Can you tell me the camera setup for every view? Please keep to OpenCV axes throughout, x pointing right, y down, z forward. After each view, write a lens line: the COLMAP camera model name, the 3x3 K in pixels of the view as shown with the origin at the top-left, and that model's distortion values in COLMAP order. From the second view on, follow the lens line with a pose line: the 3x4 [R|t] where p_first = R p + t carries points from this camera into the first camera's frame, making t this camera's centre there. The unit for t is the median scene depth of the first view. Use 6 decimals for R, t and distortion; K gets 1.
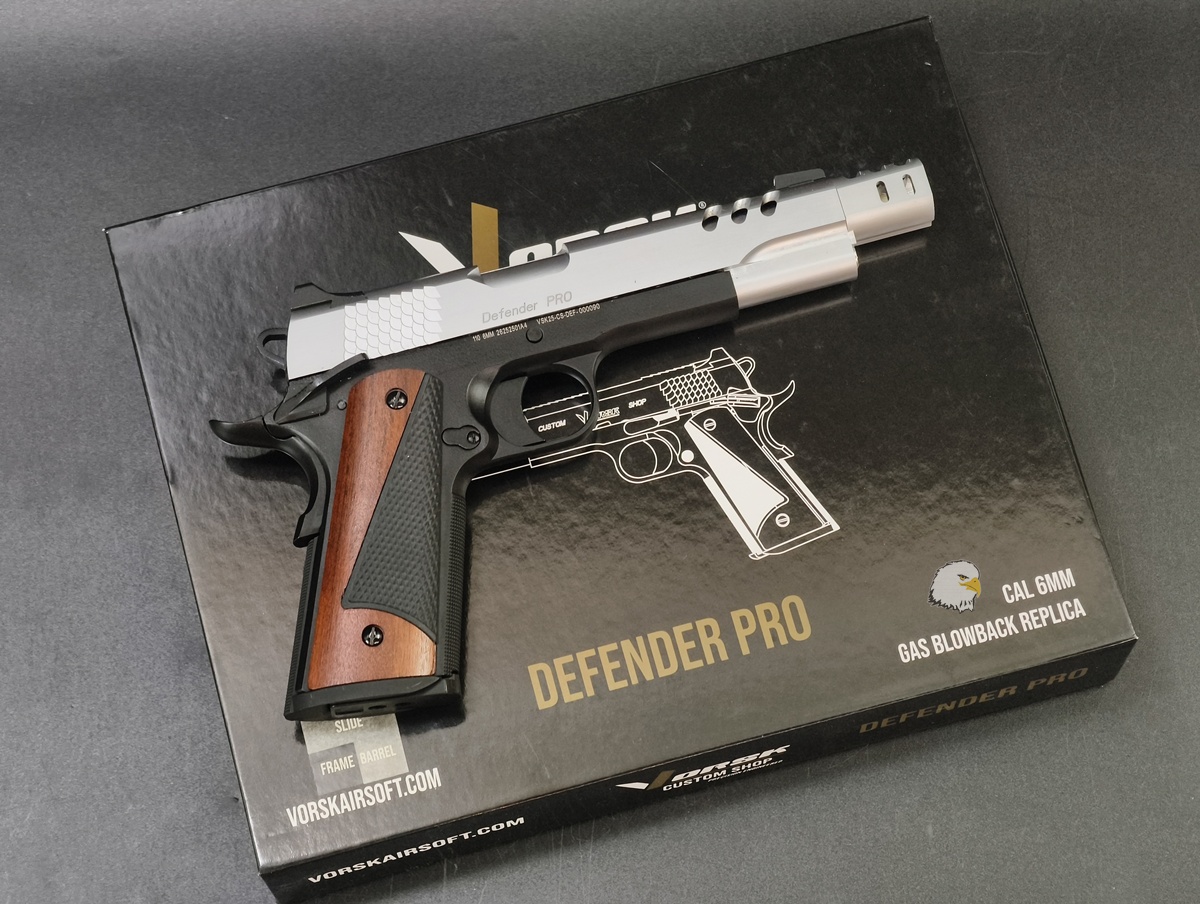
lens RADIAL K [[2937.9, 0, 600.0], [0, 2937.9, 452.0], [0, 0, 1]] dist [0.492323, -2.965713]
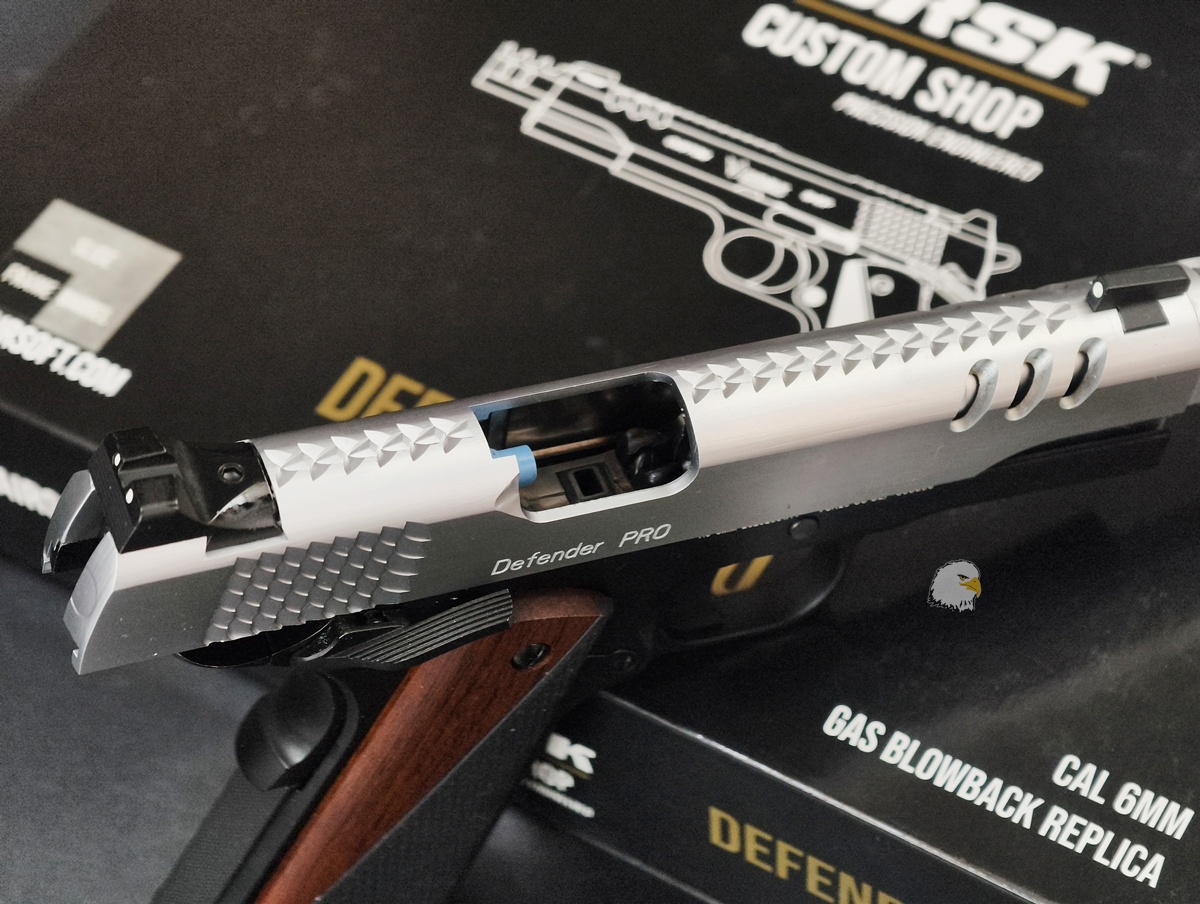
lens RADIAL K [[2937.9, 0, 600.0], [0, 2937.9, 452.0], [0, 0, 1]] dist [0.492323, -2.965713]
pose [[0.689826, 0.555394, -0.464411, 0.287784], [-0.678567, 0.719609, -0.147342, 0.137713], [0.252362, 0.416774, 0.873277, 0.491026]]
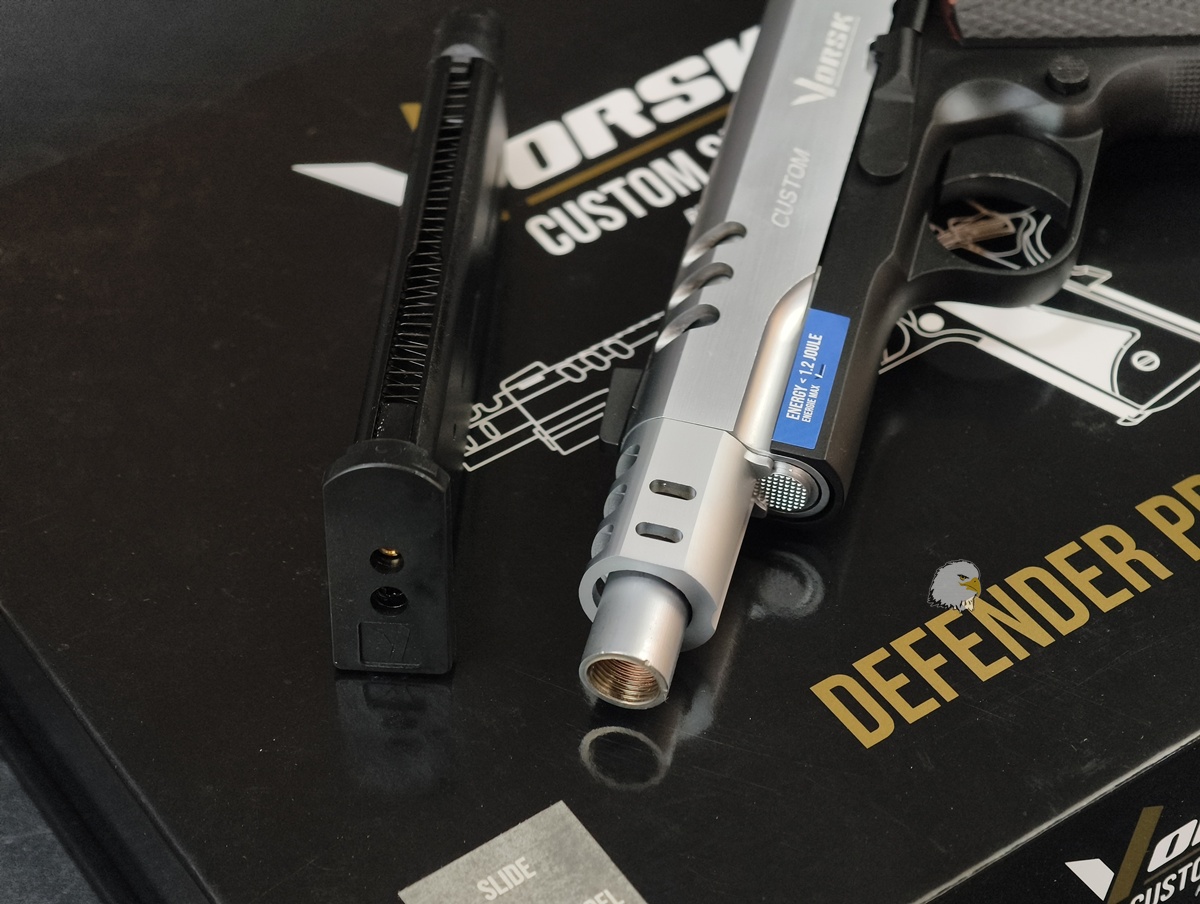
lens RADIAL K [[2937.9, 0, 600.0], [0, 2937.9, 452.0], [0, 0, 1]] dist [0.492323, -2.965713]
pose [[0.943128, -0.243721, 0.226073, -0.156921], [0.320799, 0.845573, -0.426725, 0.234506], [-0.087160, 0.474980, 0.875669, 0.536247]]
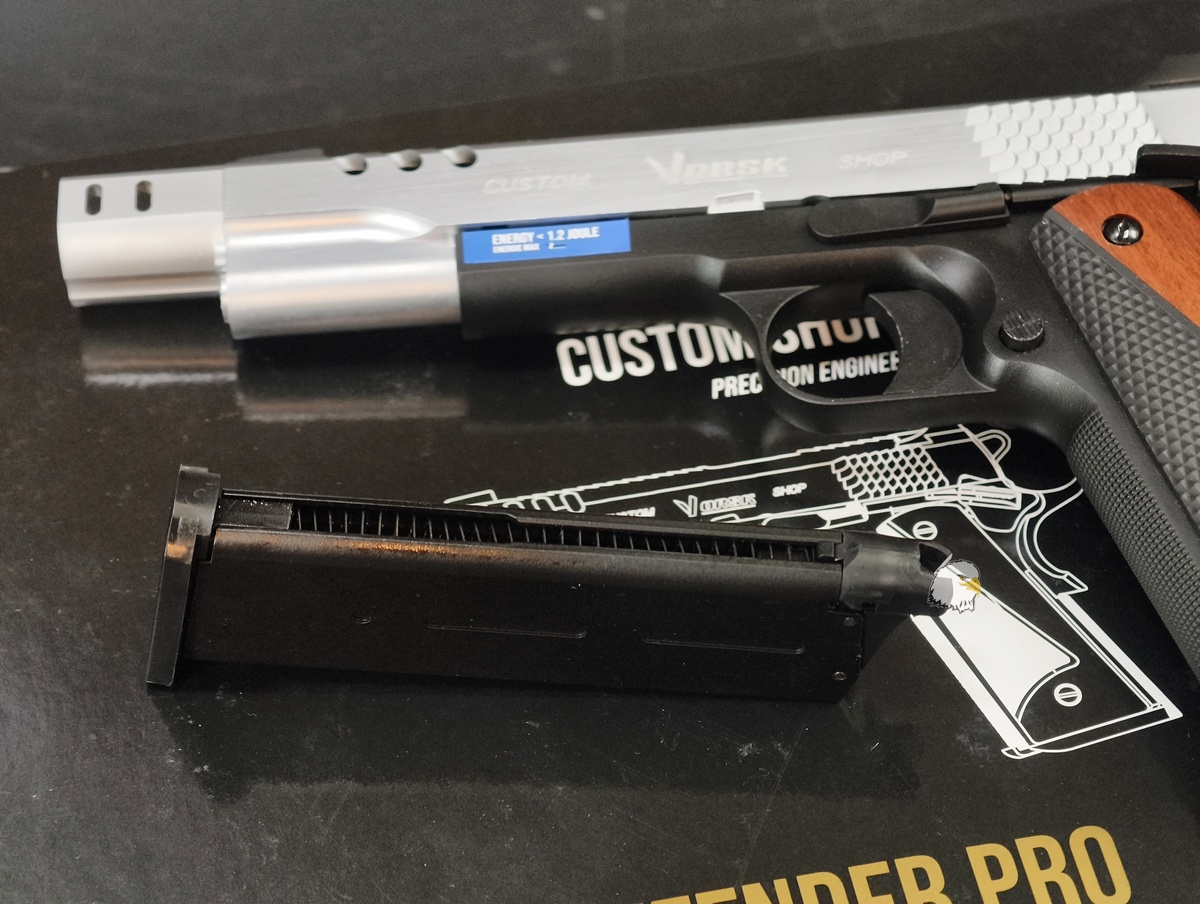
lens RADIAL K [[2937.9, 0, 600.0], [0, 2937.9, 452.0], [0, 0, 1]] dist [0.492323, -2.965713]
pose [[0.997819, 0.056629, -0.033921, -0.004048], [-0.065261, 0.923511, -0.377979, 0.183448], [0.009921, 0.379368, 0.925193, 0.499013]]
